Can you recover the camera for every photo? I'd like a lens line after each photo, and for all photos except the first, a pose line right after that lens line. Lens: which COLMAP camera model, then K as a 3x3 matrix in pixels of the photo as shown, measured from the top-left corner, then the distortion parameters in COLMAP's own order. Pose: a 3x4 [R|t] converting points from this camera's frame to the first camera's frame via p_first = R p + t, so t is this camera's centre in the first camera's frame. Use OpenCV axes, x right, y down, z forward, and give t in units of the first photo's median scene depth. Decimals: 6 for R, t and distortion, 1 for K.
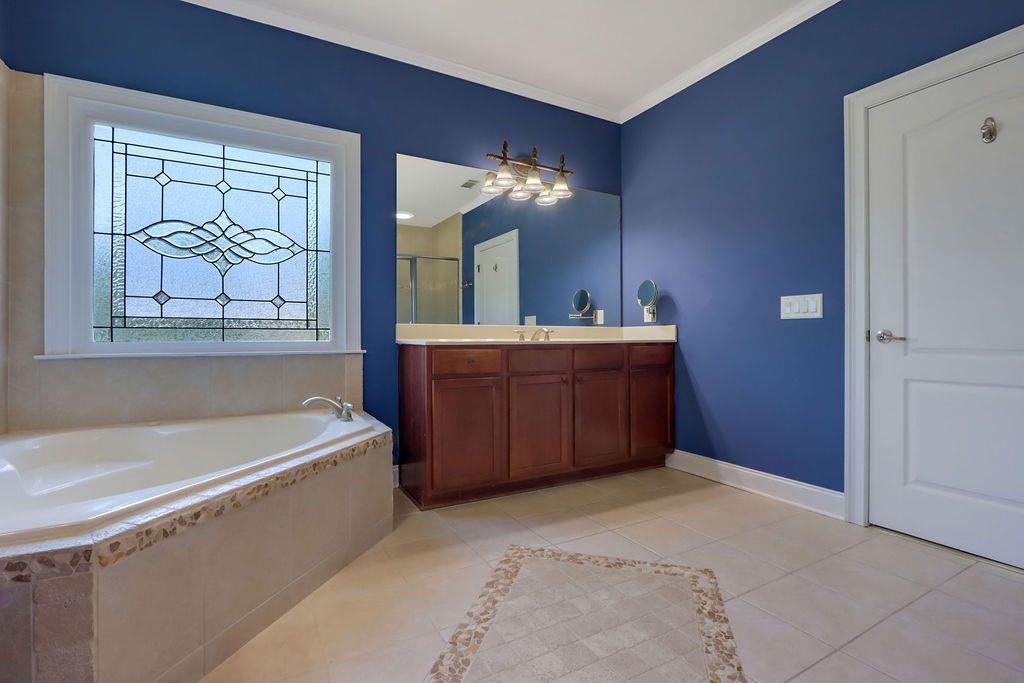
lens RADIAL K [[487.5, 0, 511.1], [0, 487.5, 333.6], [0, 0, 1]] dist [-0.024923, 0.000103]
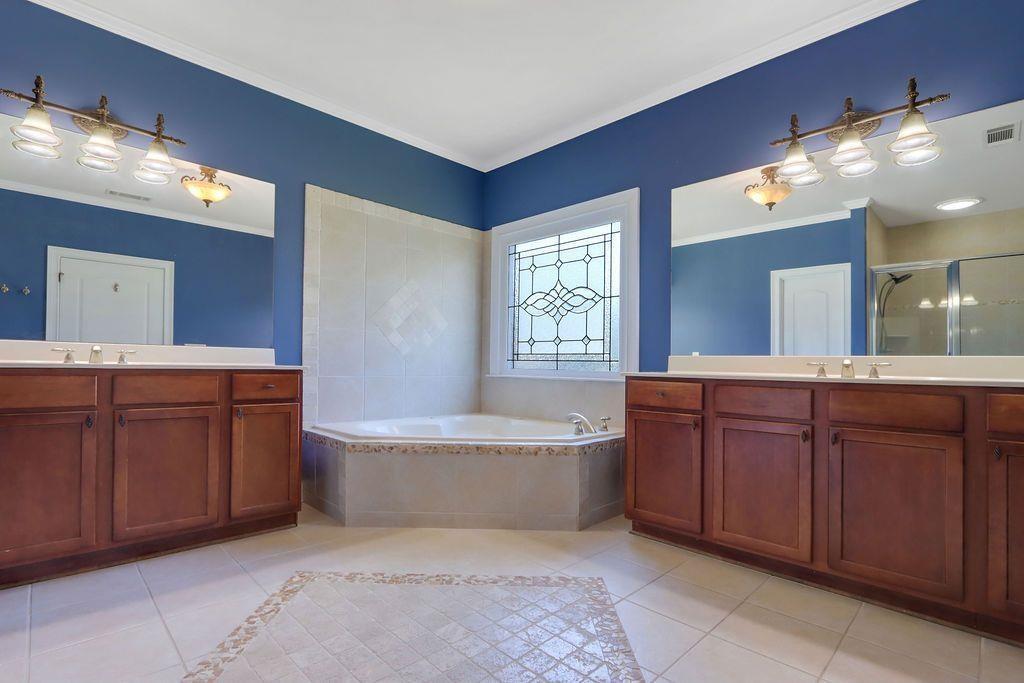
lens RADIAL K [[477.7, 0, 496.5], [0, 477.7, 360.8], [0, 0, 1]] dist [-0.017285, -0.000076]
pose [[0.243445, -0.003610, -0.969908, 0.769528], [-0.010800, 0.999921, -0.006432, 0.000838], [0.969854, 0.012040, 0.243387, 0.476824]]
